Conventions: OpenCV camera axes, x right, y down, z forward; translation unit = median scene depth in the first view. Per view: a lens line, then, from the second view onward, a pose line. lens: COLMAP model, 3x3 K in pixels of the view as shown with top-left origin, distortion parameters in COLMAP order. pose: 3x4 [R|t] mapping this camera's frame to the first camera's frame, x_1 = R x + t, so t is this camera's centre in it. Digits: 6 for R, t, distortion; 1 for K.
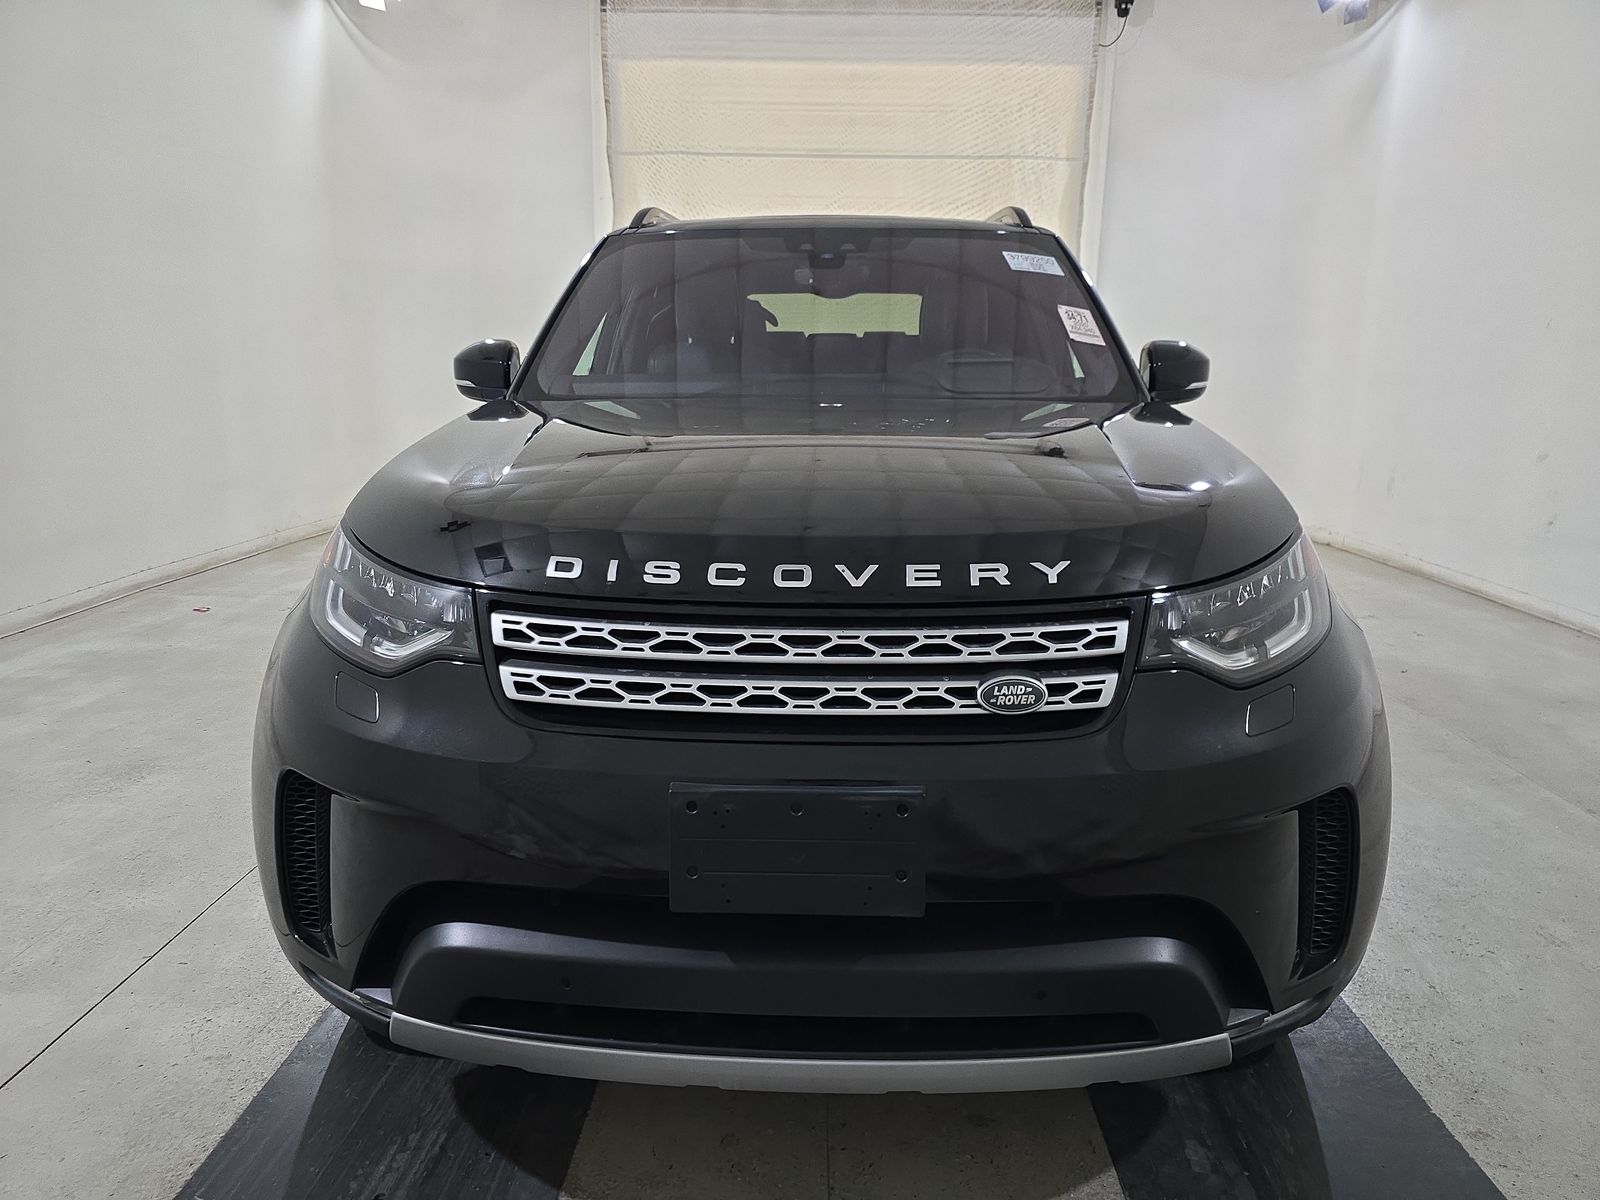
lens RADIAL K [[1079.9, 0, 804.5], [0, 1079.9, 604.5], [0, 0, 1]] dist [-0.004438, -0.006565]
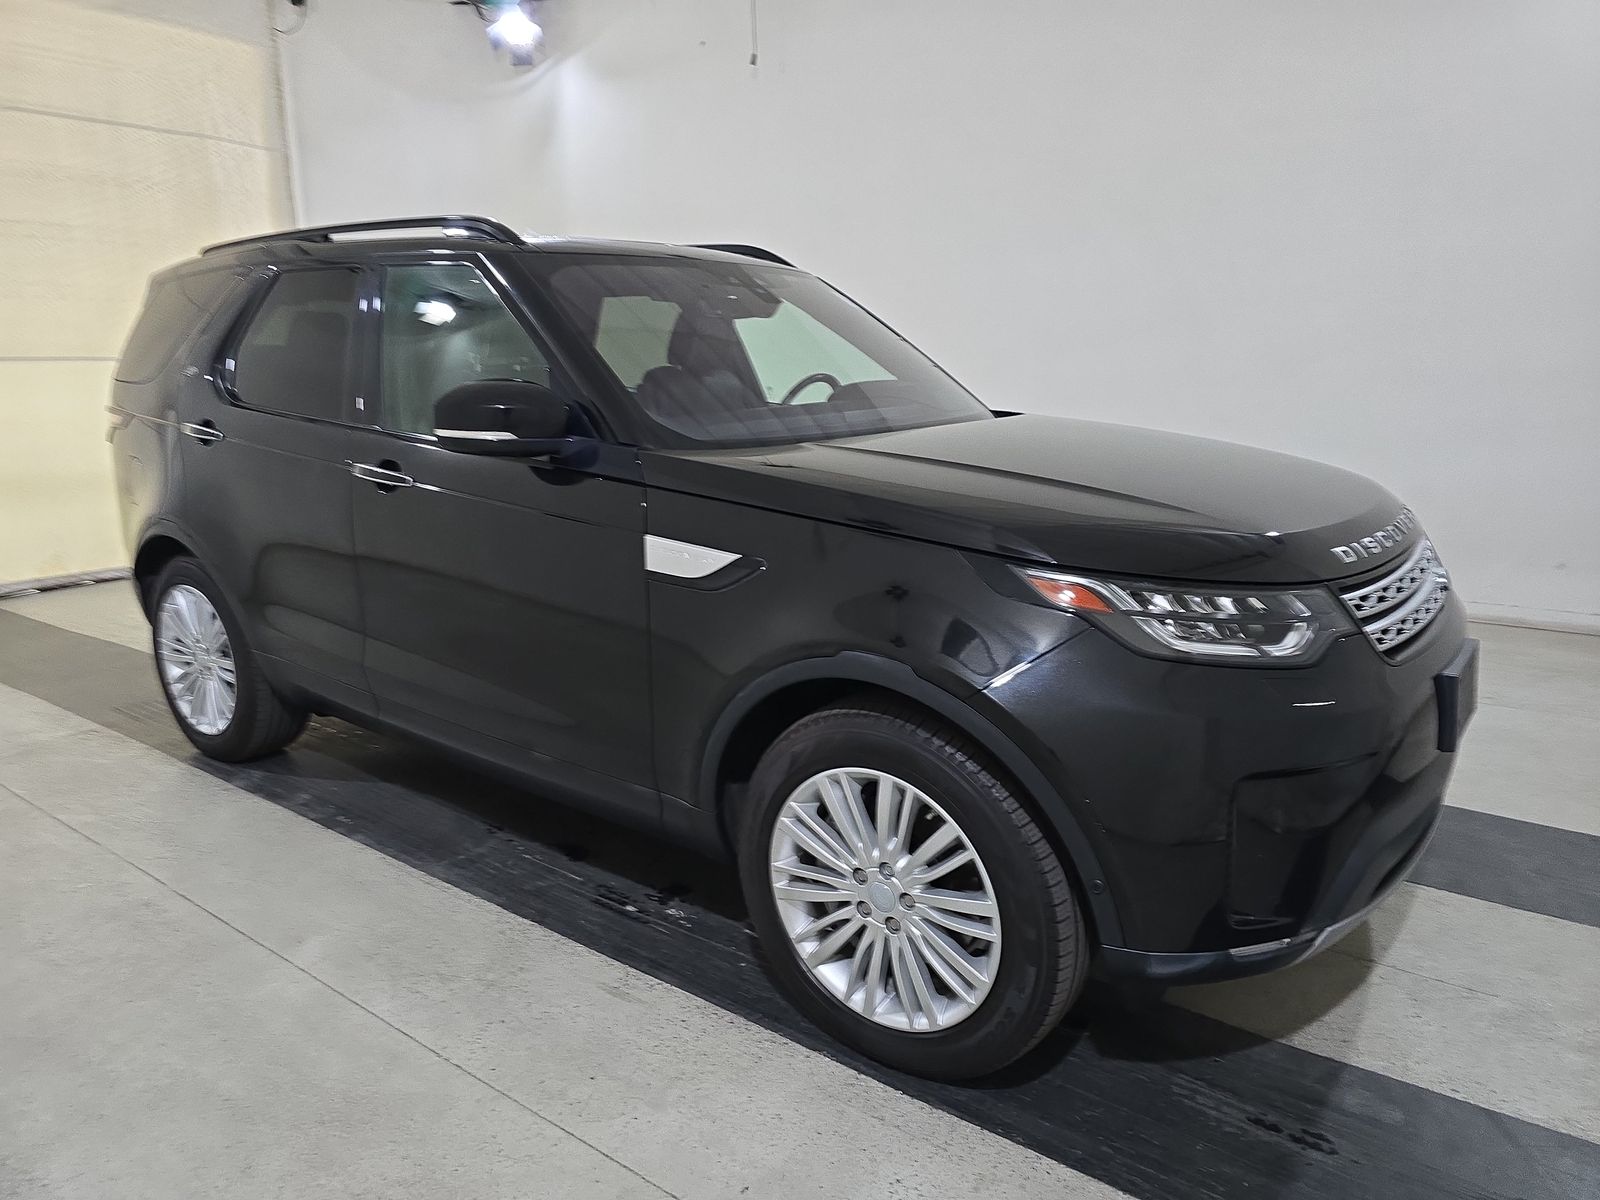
lens RADIAL K [[1079.9, 0, 804.5], [0, 1079.9, 604.5], [0, 0, 1]] dist [-0.004438, -0.006565]
pose [[0.569421, -0.182476, 0.801537, -1.388285], [0.179133, 0.979164, 0.095656, -0.182975], [-0.802291, 0.089113, 0.590244, 0.593082]]
